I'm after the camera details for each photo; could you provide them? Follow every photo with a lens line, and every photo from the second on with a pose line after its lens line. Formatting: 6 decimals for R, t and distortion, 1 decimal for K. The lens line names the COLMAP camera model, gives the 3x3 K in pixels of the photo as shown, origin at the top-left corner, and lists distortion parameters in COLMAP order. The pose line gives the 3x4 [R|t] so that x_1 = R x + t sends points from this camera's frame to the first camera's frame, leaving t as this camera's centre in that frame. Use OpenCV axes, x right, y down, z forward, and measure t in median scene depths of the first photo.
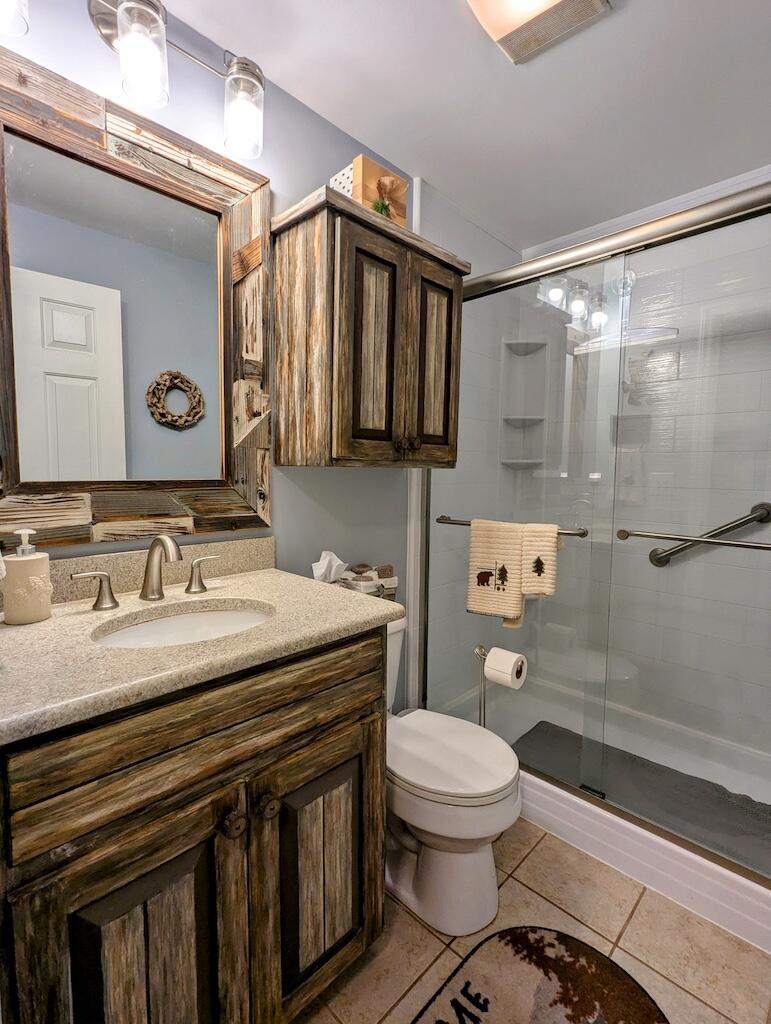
lens RADIAL K [[485.8, 0, 388.9], [0, 485.8, 511.6], [0, 0, 1]] dist [0.006071, -0.002094]
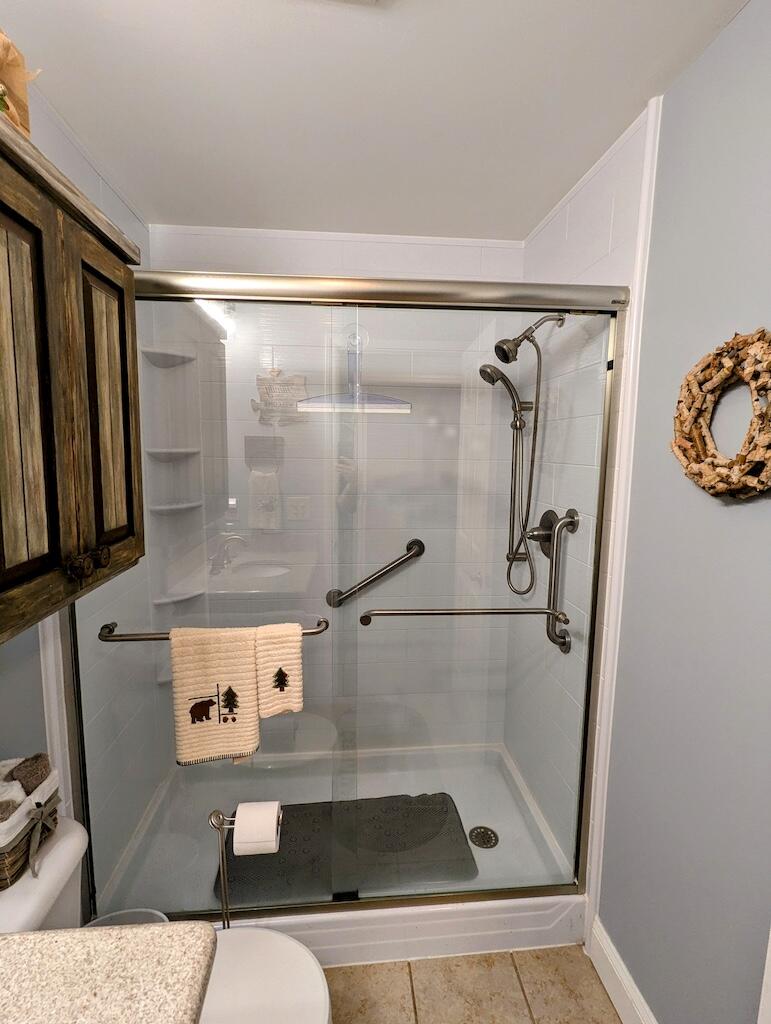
lens RADIAL K [[485.8, 0, 385.7], [0, 485.8, 507.9], [0, 0, 1]] dist [0.006071, -0.002094]
pose [[0.641833, -0.100036, 0.760292, -0.154595], [0.056497, 0.994929, 0.083214, -0.219180], [-0.764760, -0.010455, 0.644230, 0.358468]]
